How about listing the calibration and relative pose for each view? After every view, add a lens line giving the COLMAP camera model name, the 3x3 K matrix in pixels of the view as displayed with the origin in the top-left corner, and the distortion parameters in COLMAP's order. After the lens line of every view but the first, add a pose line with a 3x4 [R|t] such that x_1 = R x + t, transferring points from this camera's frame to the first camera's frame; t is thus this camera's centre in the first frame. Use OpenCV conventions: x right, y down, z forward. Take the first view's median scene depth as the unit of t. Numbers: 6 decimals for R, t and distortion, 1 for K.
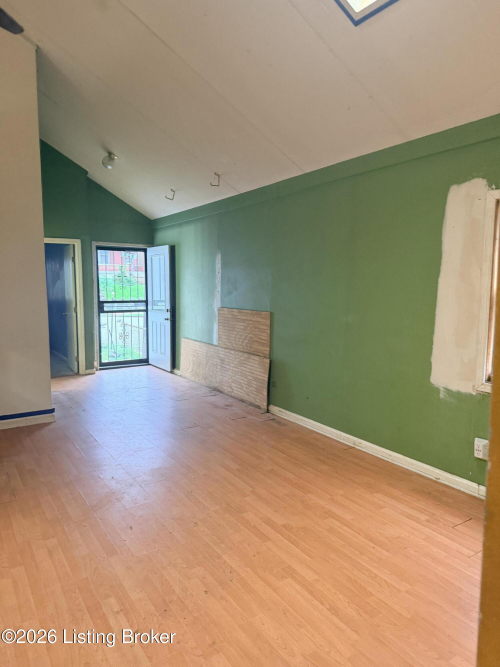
lens RADIAL K [[466.9, 0, 247.4], [0, 466.9, 330.8], [0, 0, 1]] dist [0.050006, -0.073143]
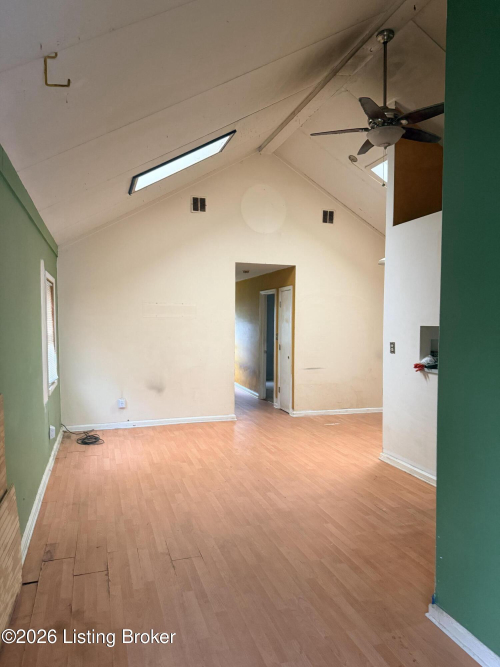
lens RADIAL K [[466.9, 0, 246.7], [0, 466.9, 339.6], [0, 0, 1]] dist [0.050006, -0.073143]
pose [[-0.965777, -0.016244, 0.258863, -0.436925], [0.021325, 0.989685, 0.141664, -0.214531], [-0.258494, 0.142336, -0.955469, 1.859110]]
